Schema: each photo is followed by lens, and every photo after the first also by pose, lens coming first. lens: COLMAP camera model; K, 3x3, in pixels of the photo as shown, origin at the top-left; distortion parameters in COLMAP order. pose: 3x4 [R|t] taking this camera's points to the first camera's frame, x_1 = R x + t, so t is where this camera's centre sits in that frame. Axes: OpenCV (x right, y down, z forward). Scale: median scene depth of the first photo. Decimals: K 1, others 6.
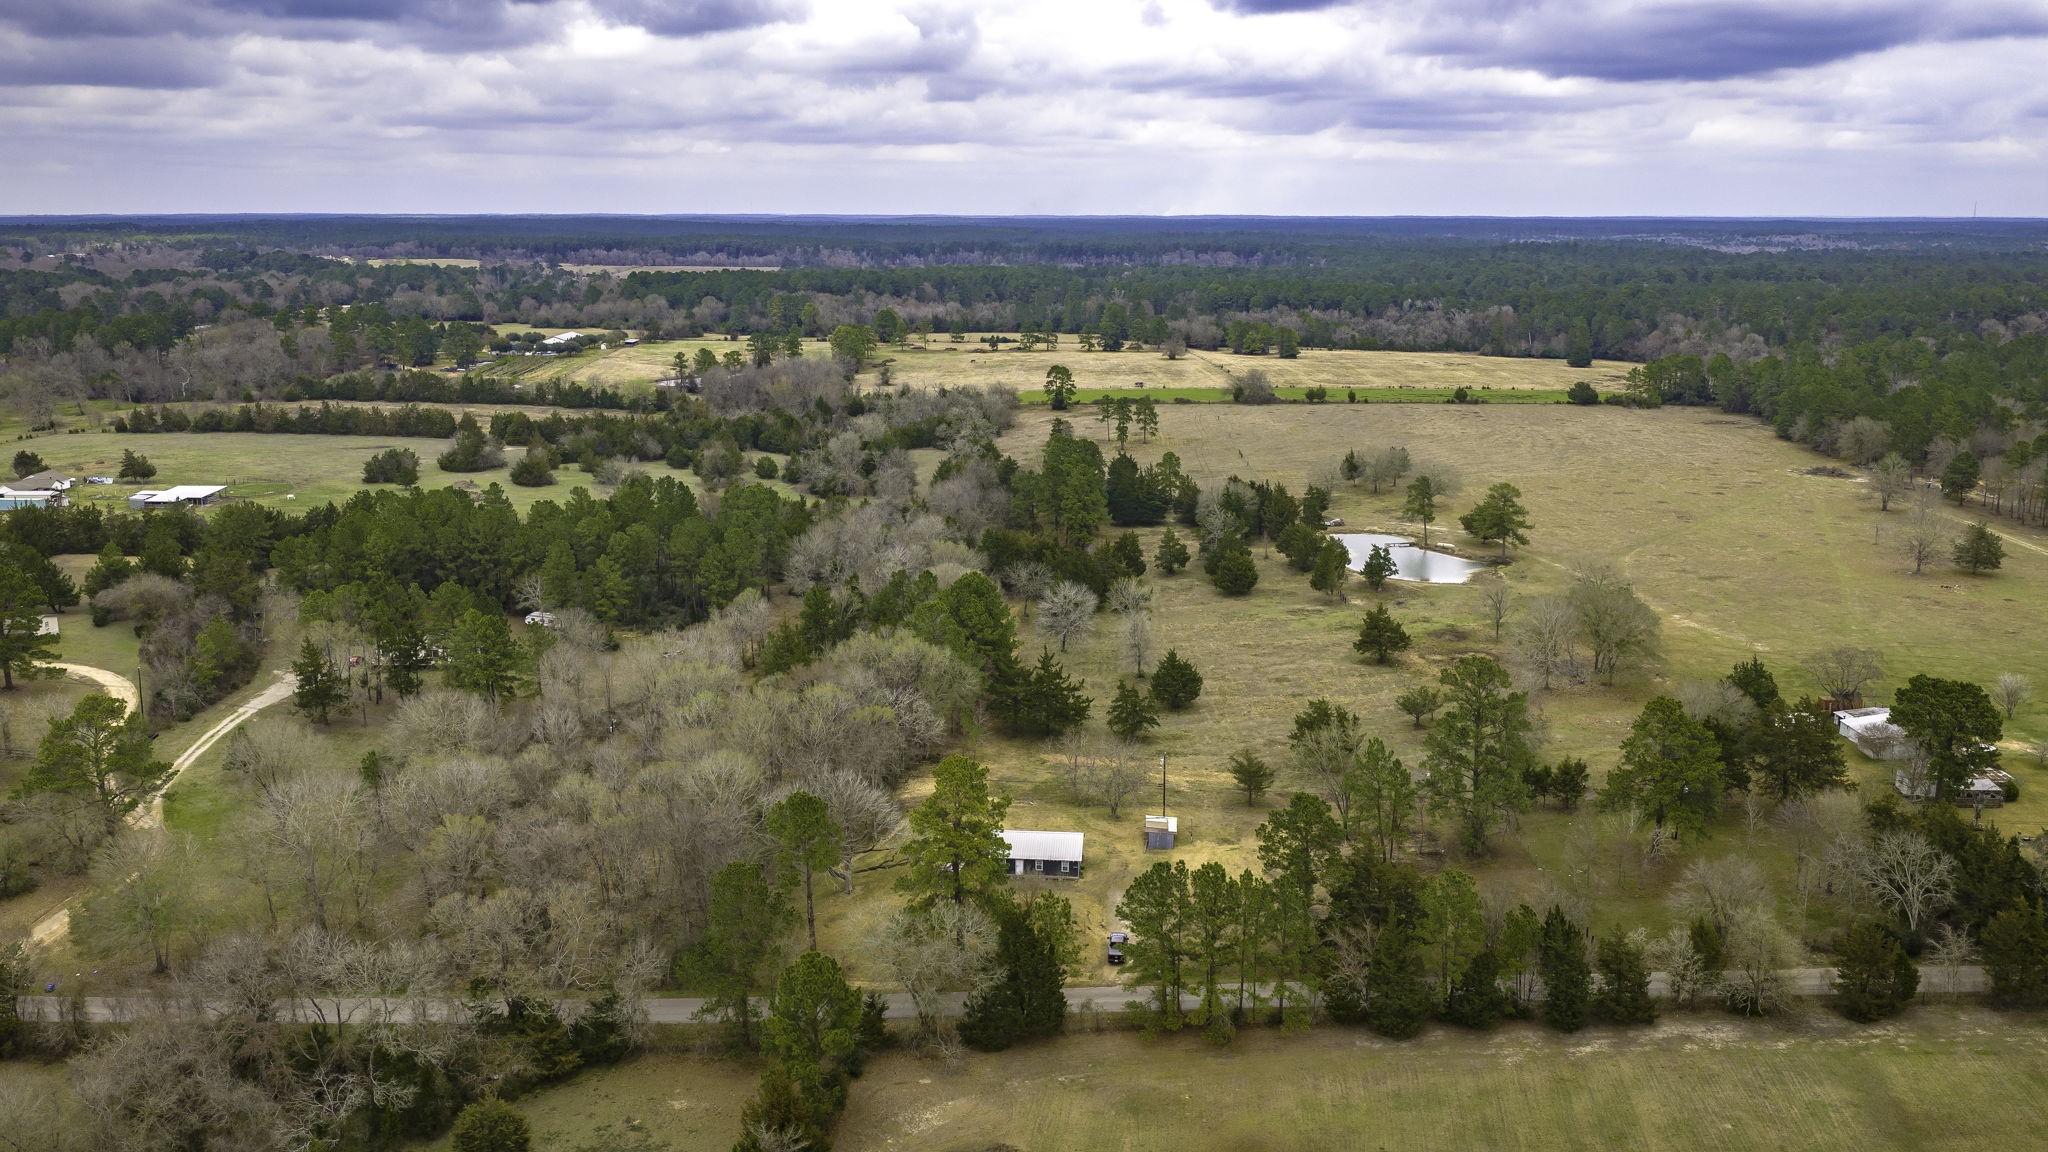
lens RADIAL K [[1692.3, 0, 1024.0], [0, 1692.3, 576.0], [0, 0, 1]] dist [0.029241, -0.061968]
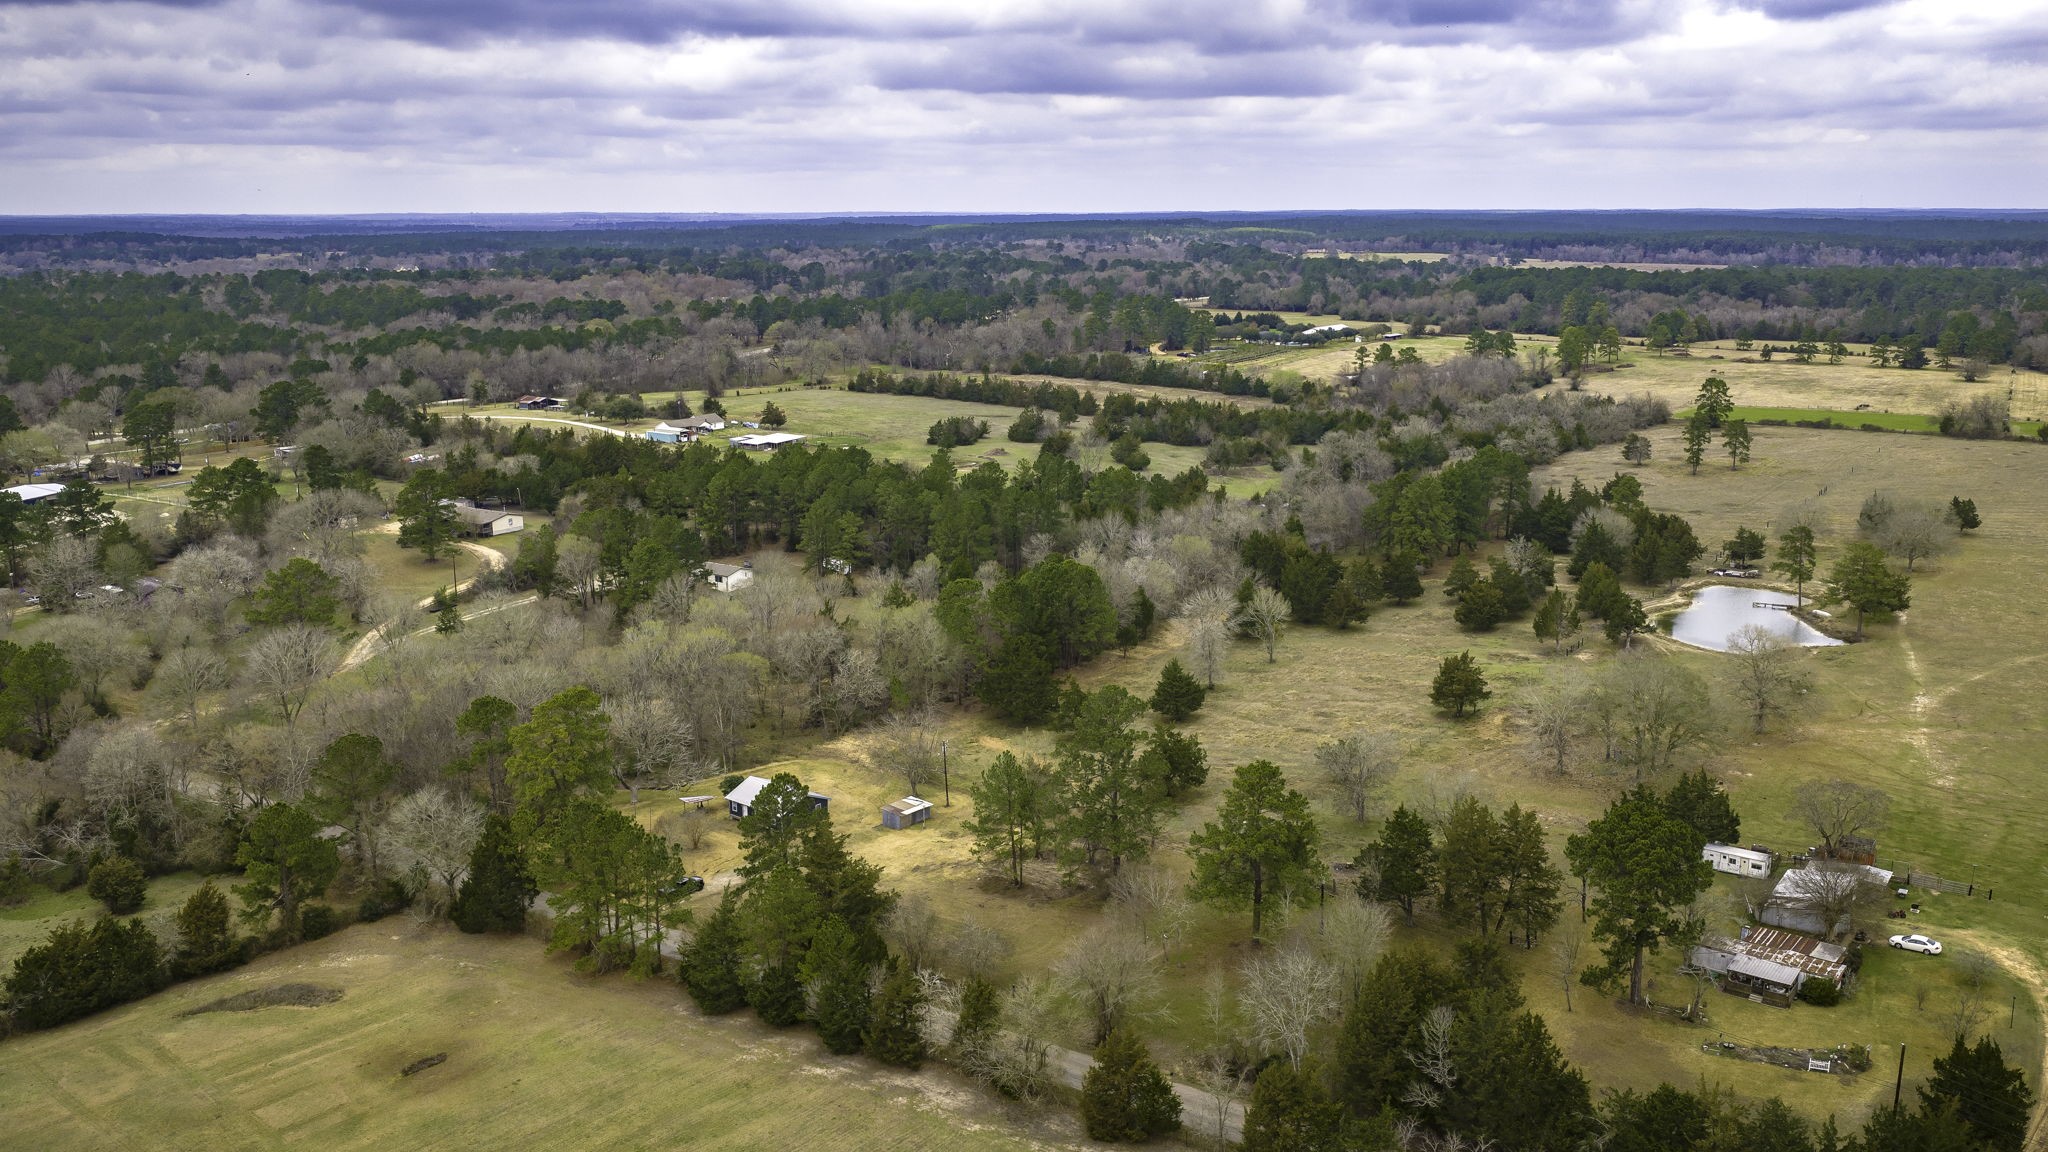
lens RADIAL K [[1692.3, 0, 1024.0], [0, 1692.3, 576.0], [0, 0, 1]] dist [0.029241, -0.061968]
pose [[0.812885, 0.120334, -0.569857, 0.313001], [-0.119003, 0.992098, 0.039742, -0.017676], [0.570137, 0.035509, 0.820782, 0.087558]]
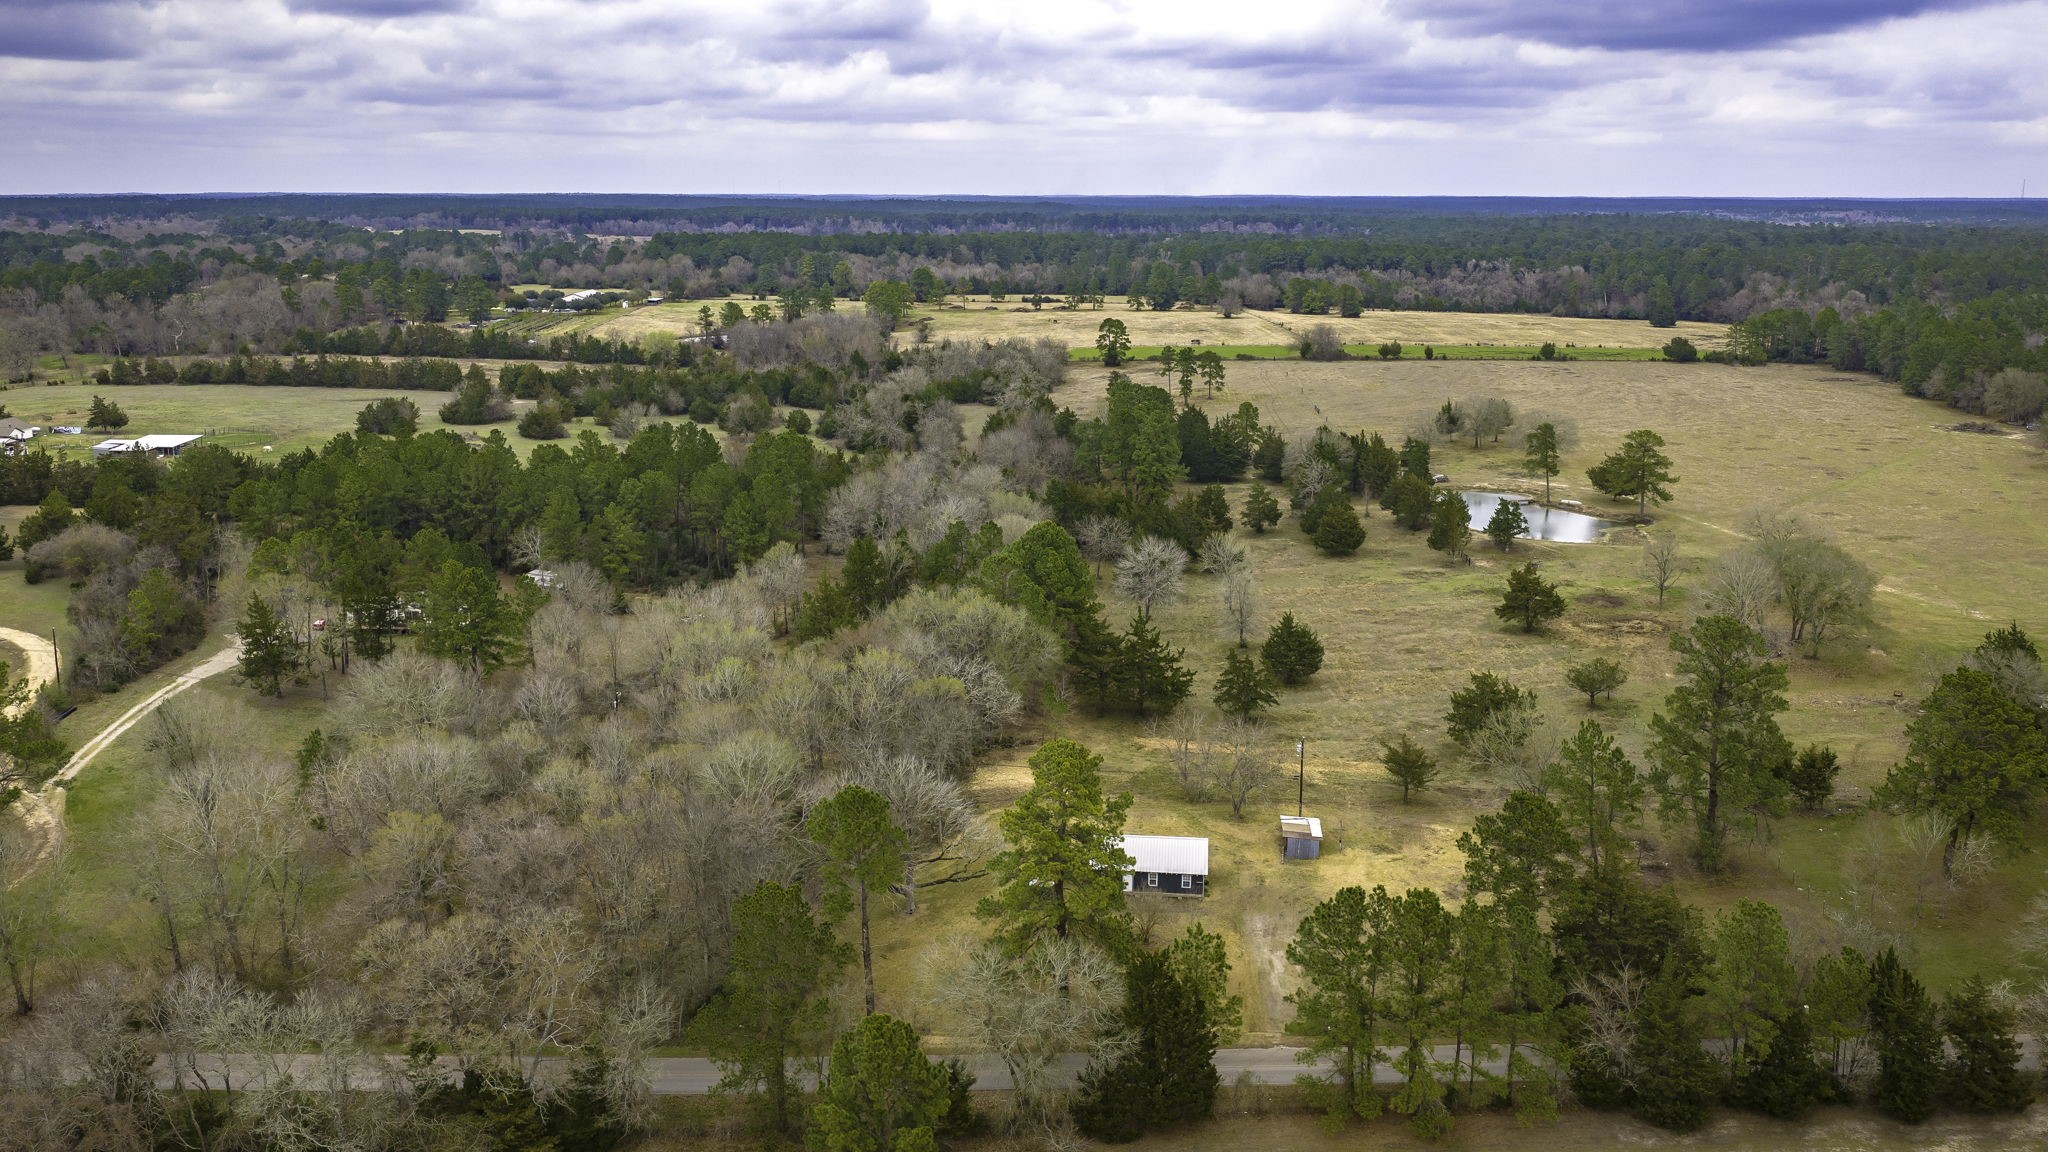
lens RADIAL K [[1692.3, 0, 1024.0], [0, 1692.3, 576.0], [0, 0, 1]] dist [0.029241, -0.061968]
pose [[0.999874, 0.004196, -0.015332, -0.016628], [-0.004037, 0.999938, 0.010352, 0.009395], [0.015374, -0.010289, 0.999829, 0.090907]]
